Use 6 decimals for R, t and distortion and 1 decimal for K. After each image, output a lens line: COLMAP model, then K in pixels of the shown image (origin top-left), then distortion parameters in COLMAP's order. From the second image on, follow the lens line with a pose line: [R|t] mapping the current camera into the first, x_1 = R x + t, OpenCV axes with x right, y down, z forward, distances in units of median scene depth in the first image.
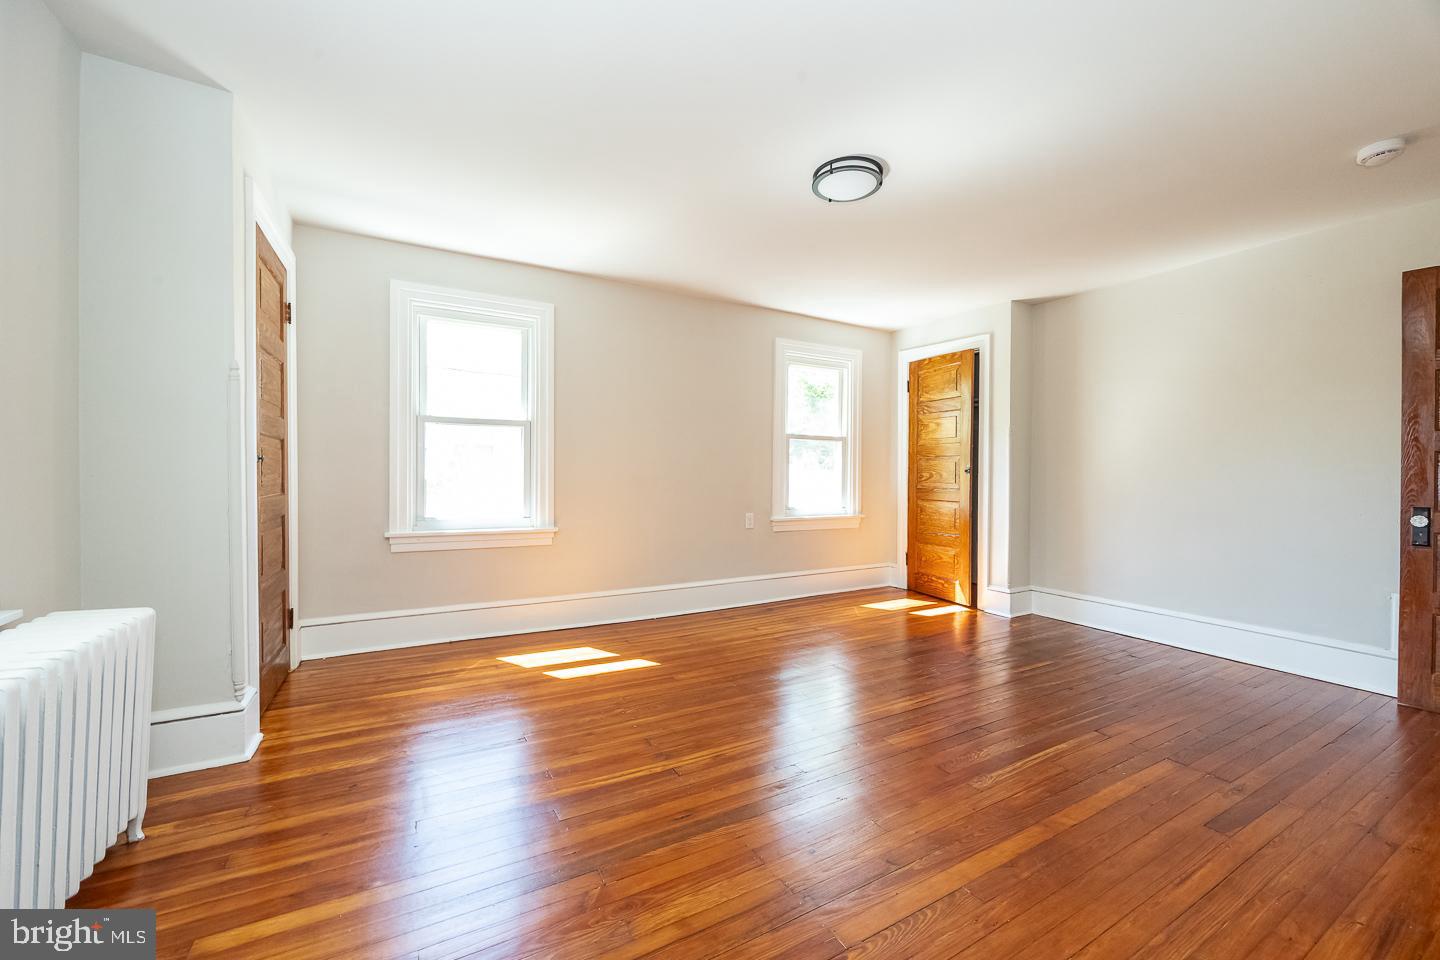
lens RADIAL K [[557.0, 0, 727.1], [0, 557.0, 481.5], [0, 0, 1]] dist [-0.002832, 0.000434]
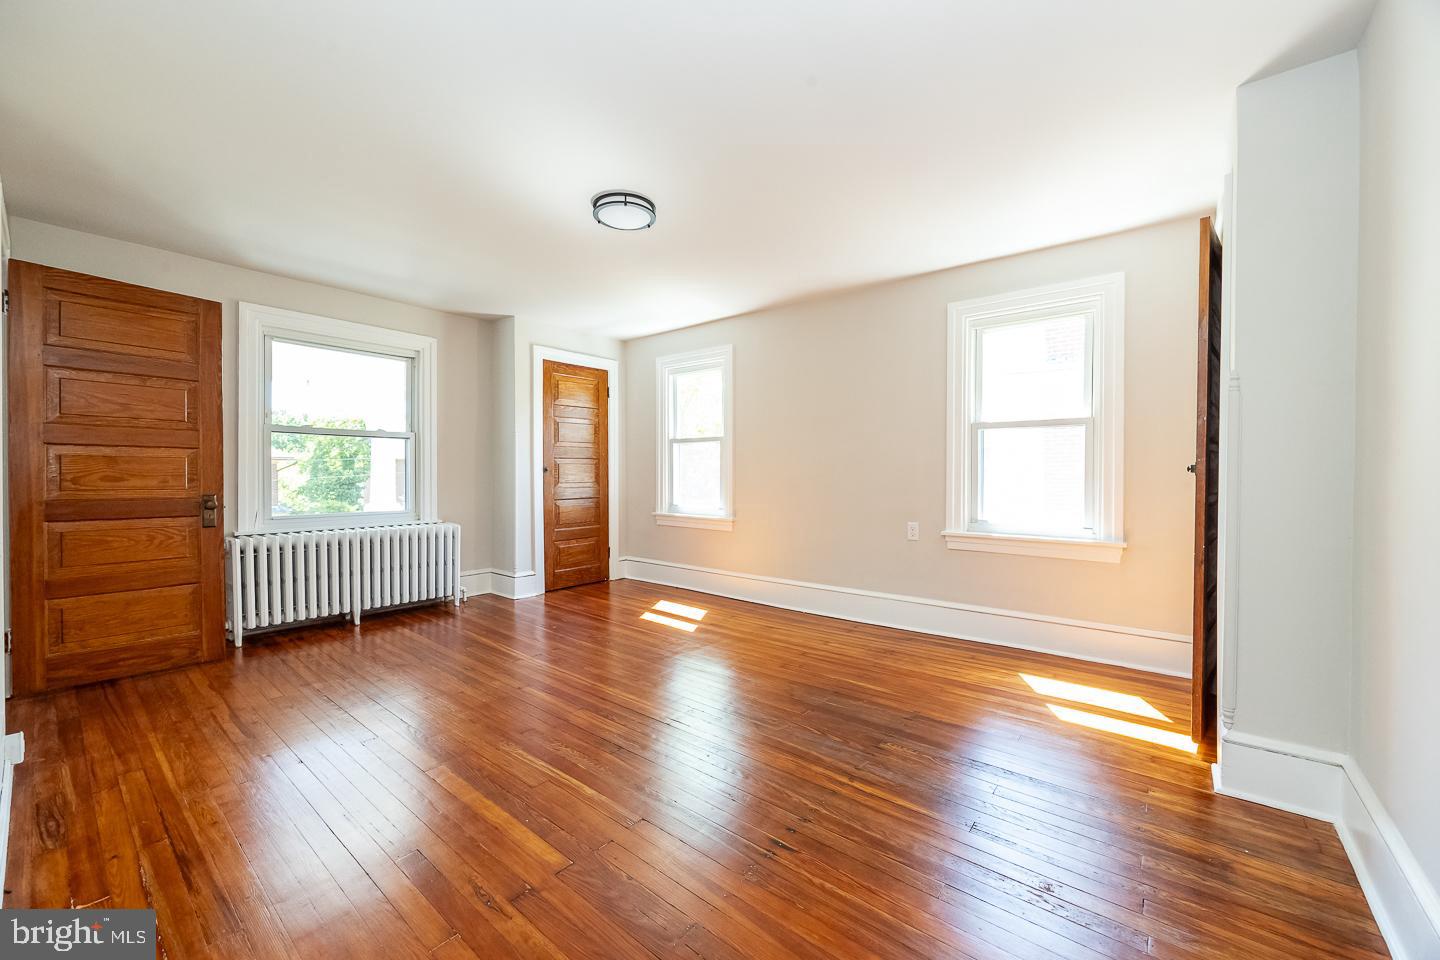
lens RADIAL K [[557.0, 0, 724.7], [0, 557.0, 472.4], [0, 0, 1]] dist [-0.002832, 0.000434]
pose [[0.364901, -0.011902, -0.930970, 0.802643], [-0.013327, 0.999749, -0.018005, 0.000967], [0.930951, 0.018977, 0.364650, 0.473774]]
